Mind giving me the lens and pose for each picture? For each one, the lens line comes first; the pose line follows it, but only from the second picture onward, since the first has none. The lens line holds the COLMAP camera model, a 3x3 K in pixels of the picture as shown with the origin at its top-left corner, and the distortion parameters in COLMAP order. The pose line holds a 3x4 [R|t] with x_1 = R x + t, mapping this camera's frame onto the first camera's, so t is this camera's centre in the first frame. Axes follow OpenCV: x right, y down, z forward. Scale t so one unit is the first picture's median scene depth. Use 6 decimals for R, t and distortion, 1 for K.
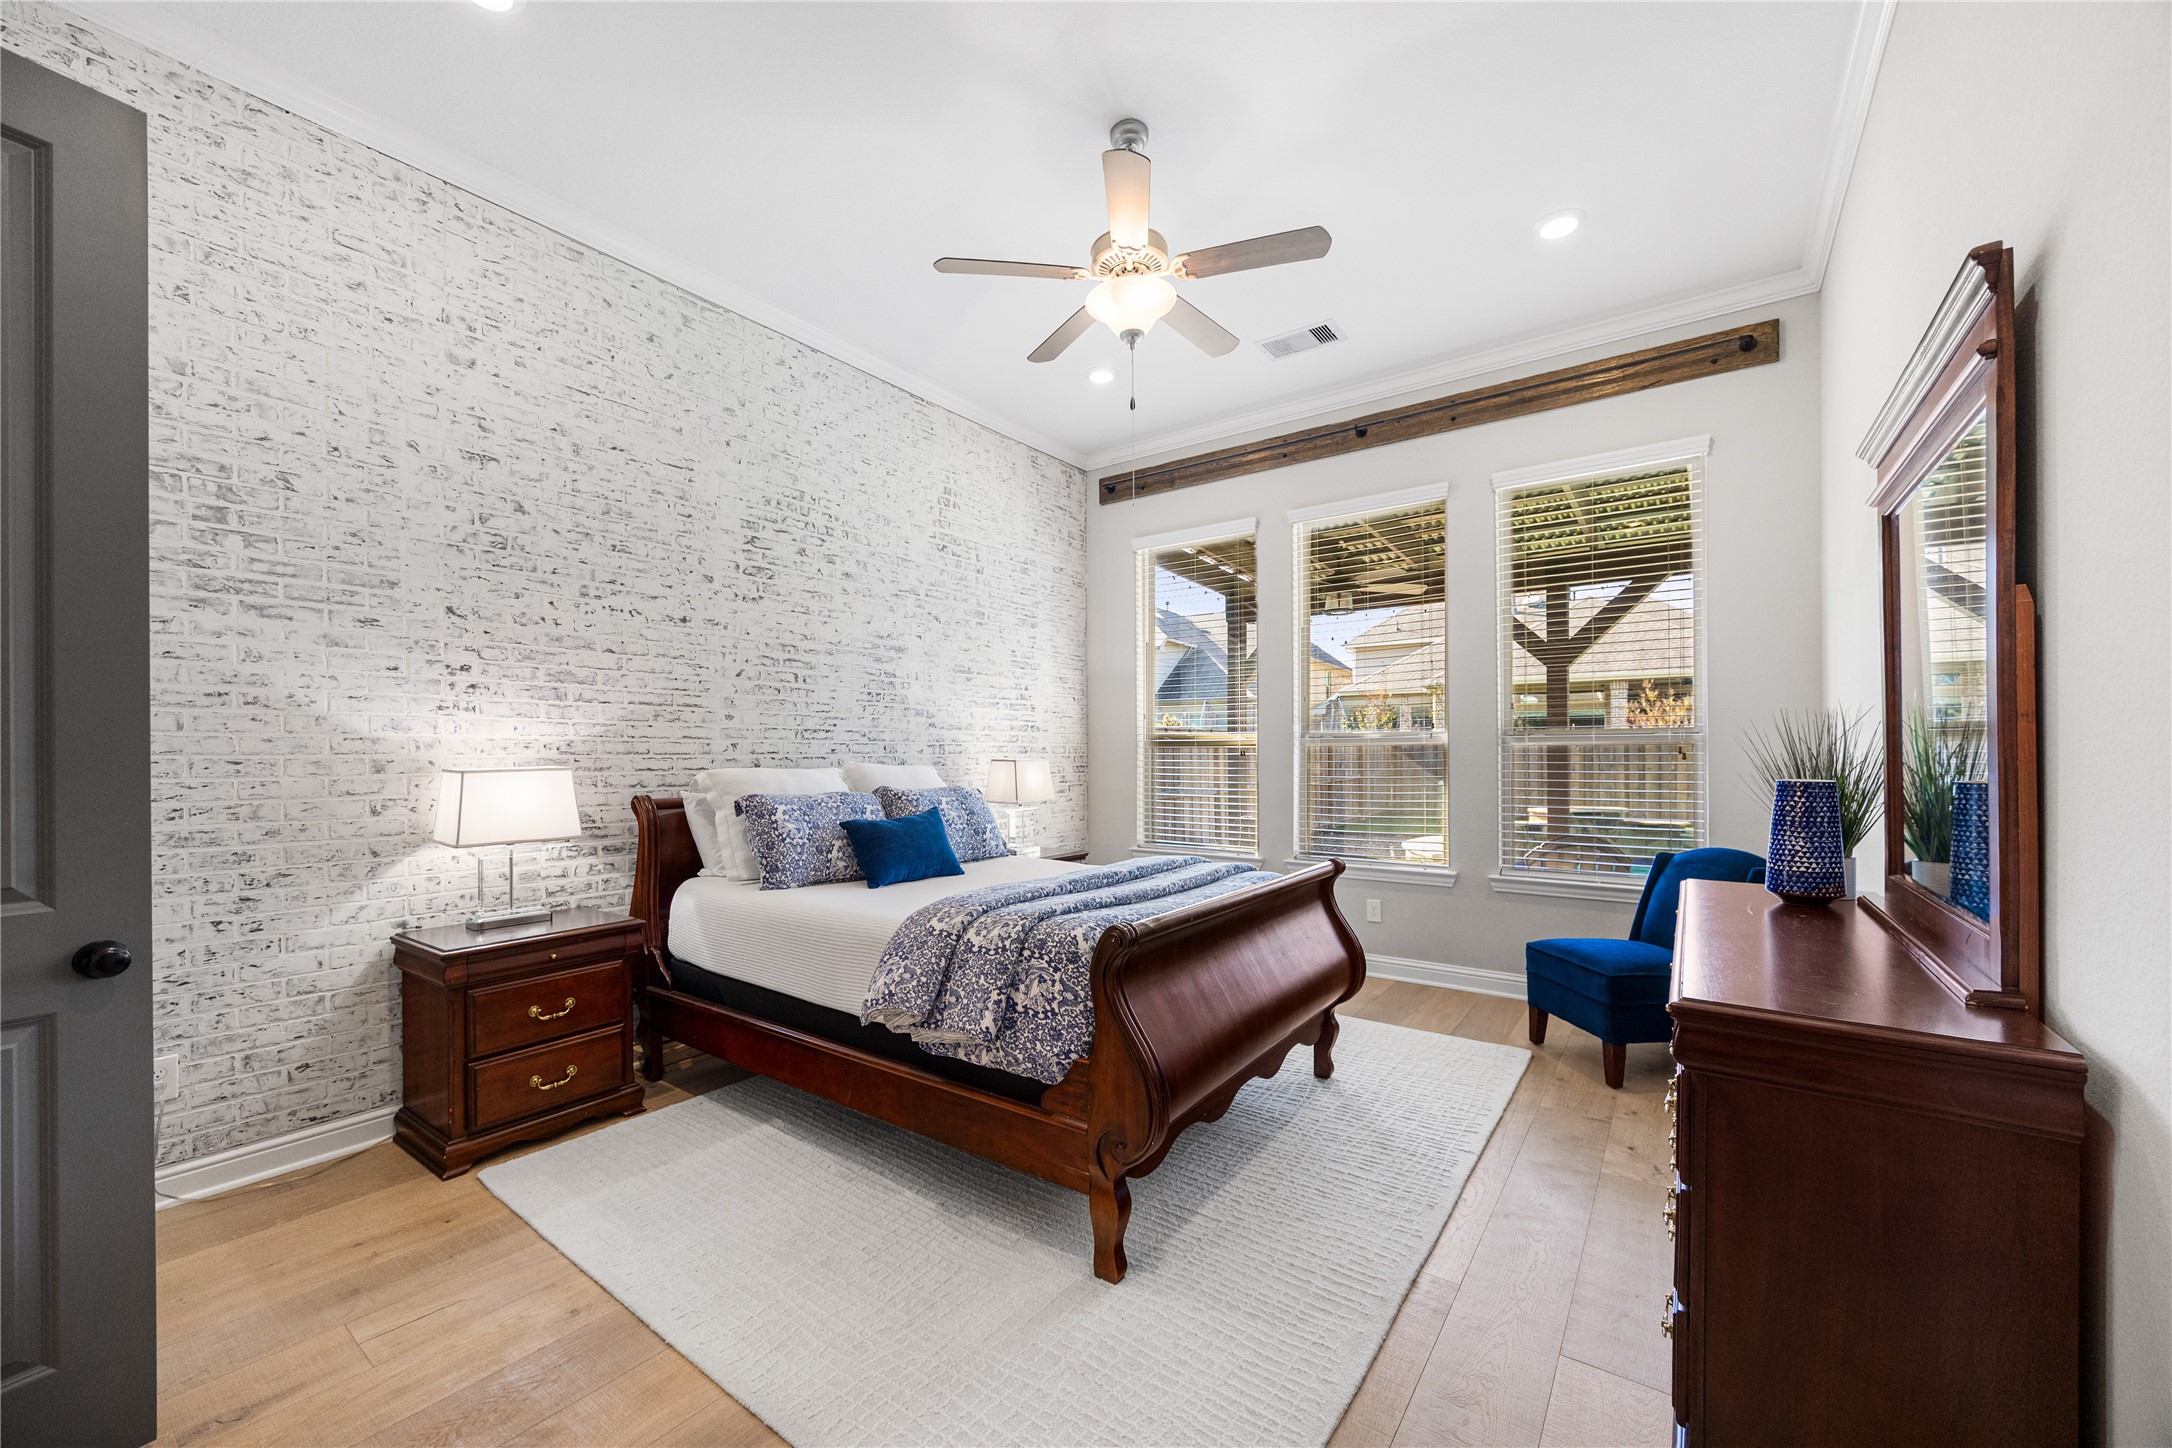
lens RADIAL K [[831.0, 0, 1087.1], [0, 831.0, 740.4], [0, 0, 1]] dist [0.001287, 0.000510]
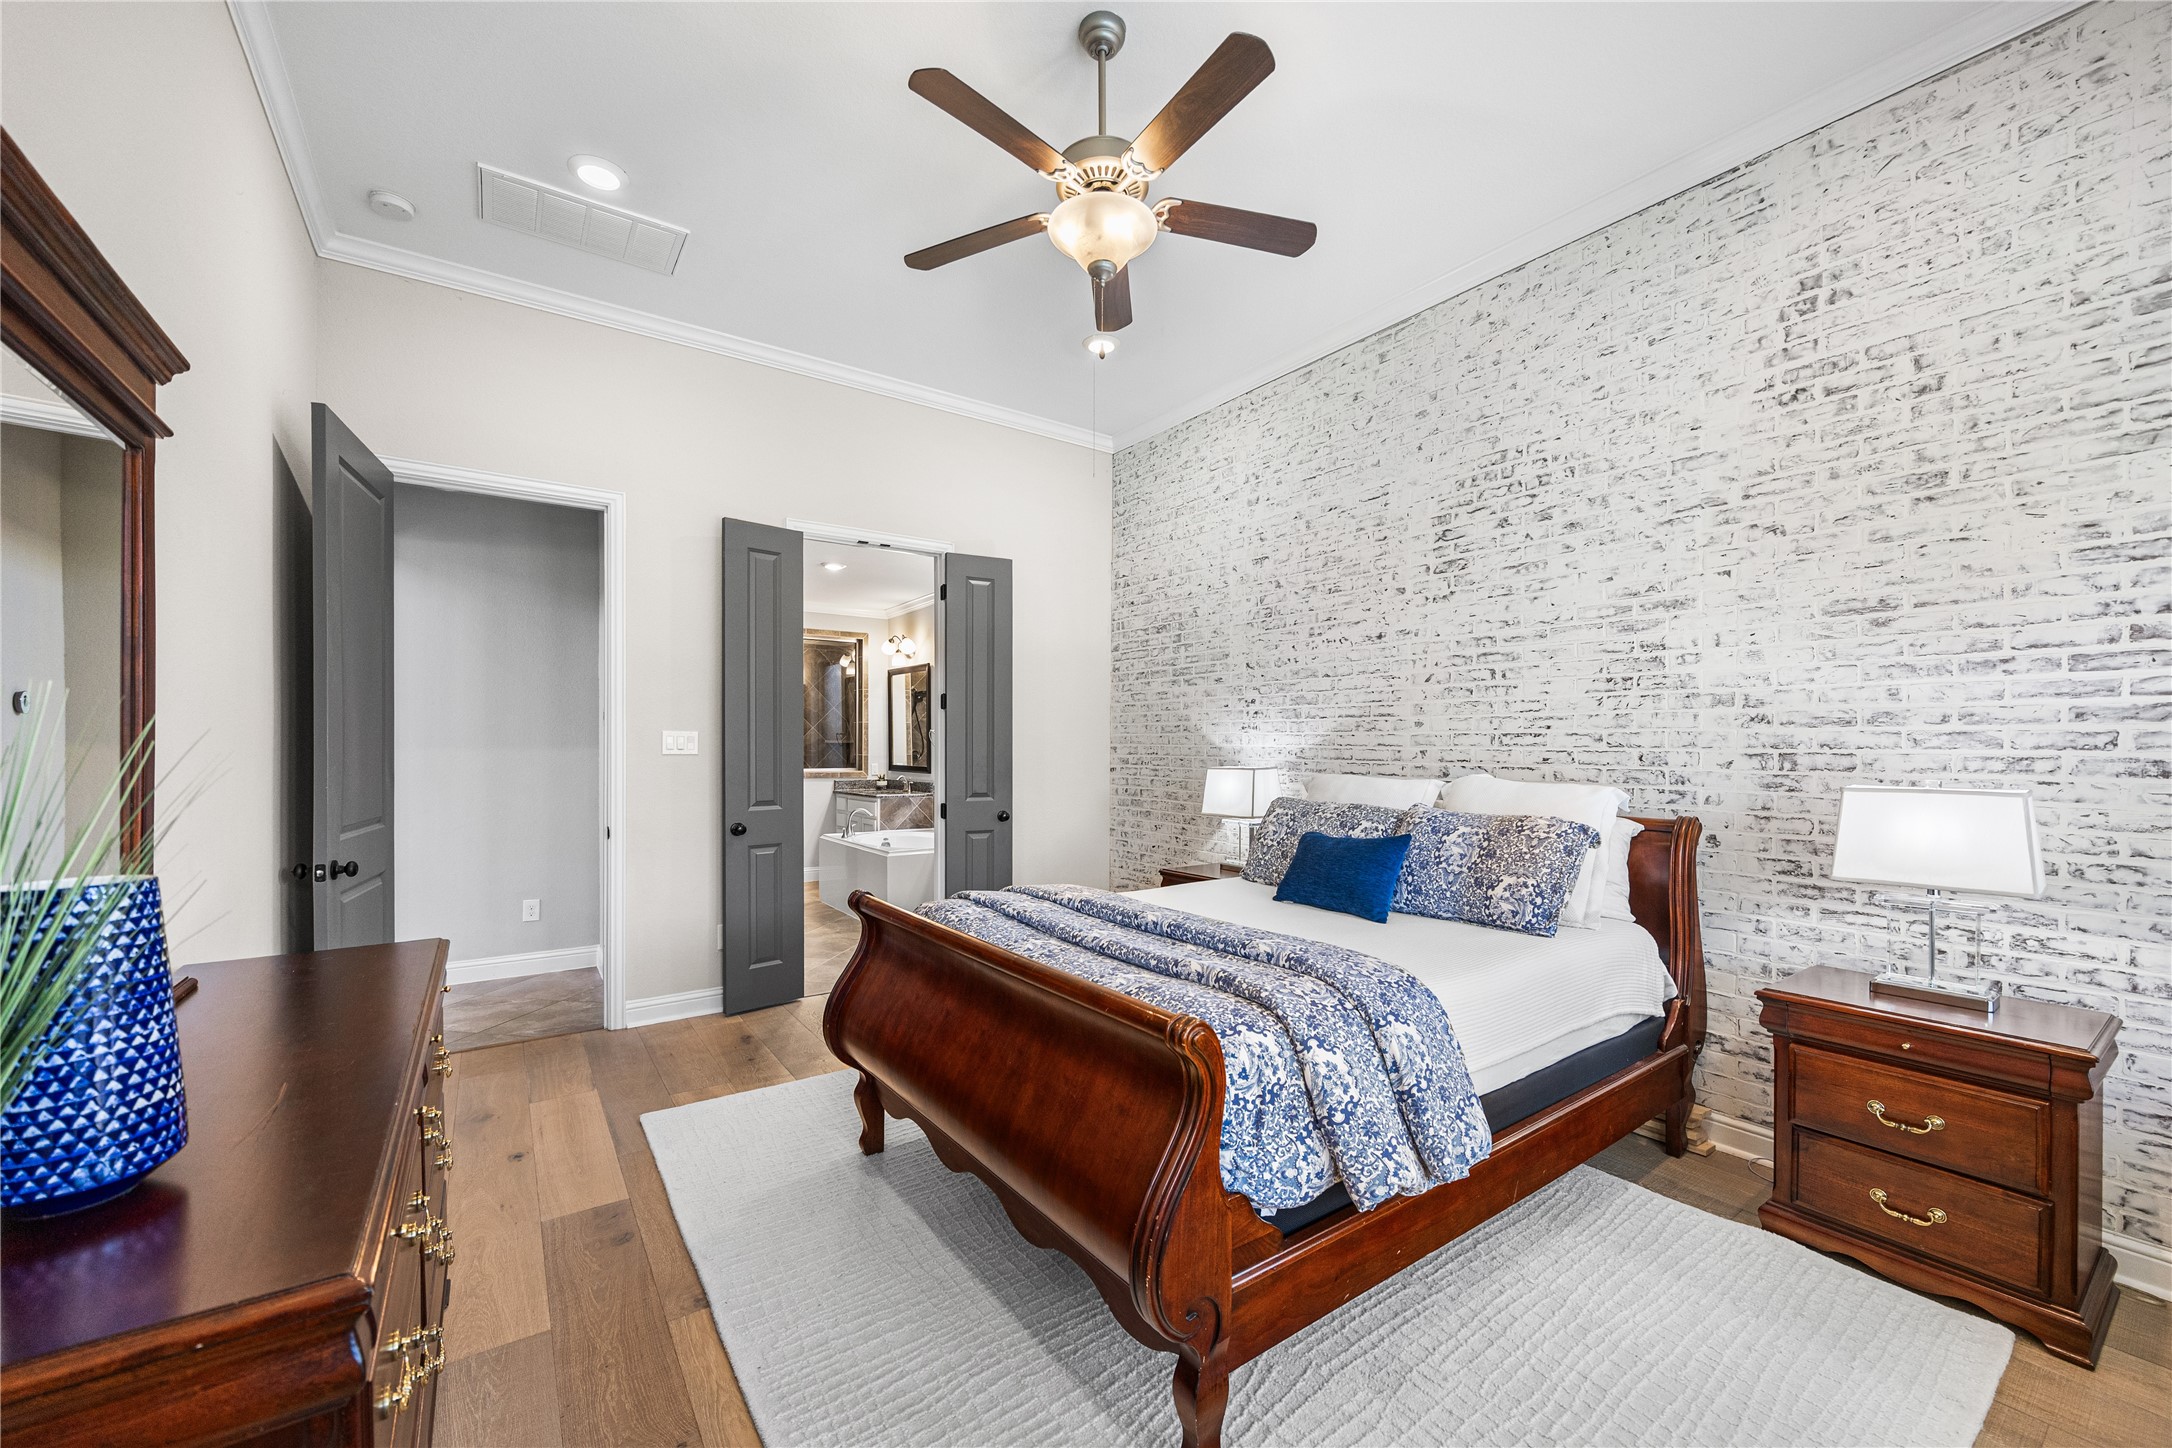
lens RADIAL K [[831.0, 0, 1083.9], [0, 831.0, 740.6], [0, 0, 1]] dist [0.001287, 0.000510]
pose [[-0.310398, -0.003697, -0.950599, 0.623558], [0.009347, 0.999932, -0.006940, -0.005110], [0.950561, -0.011039, -0.310343, 0.909567]]
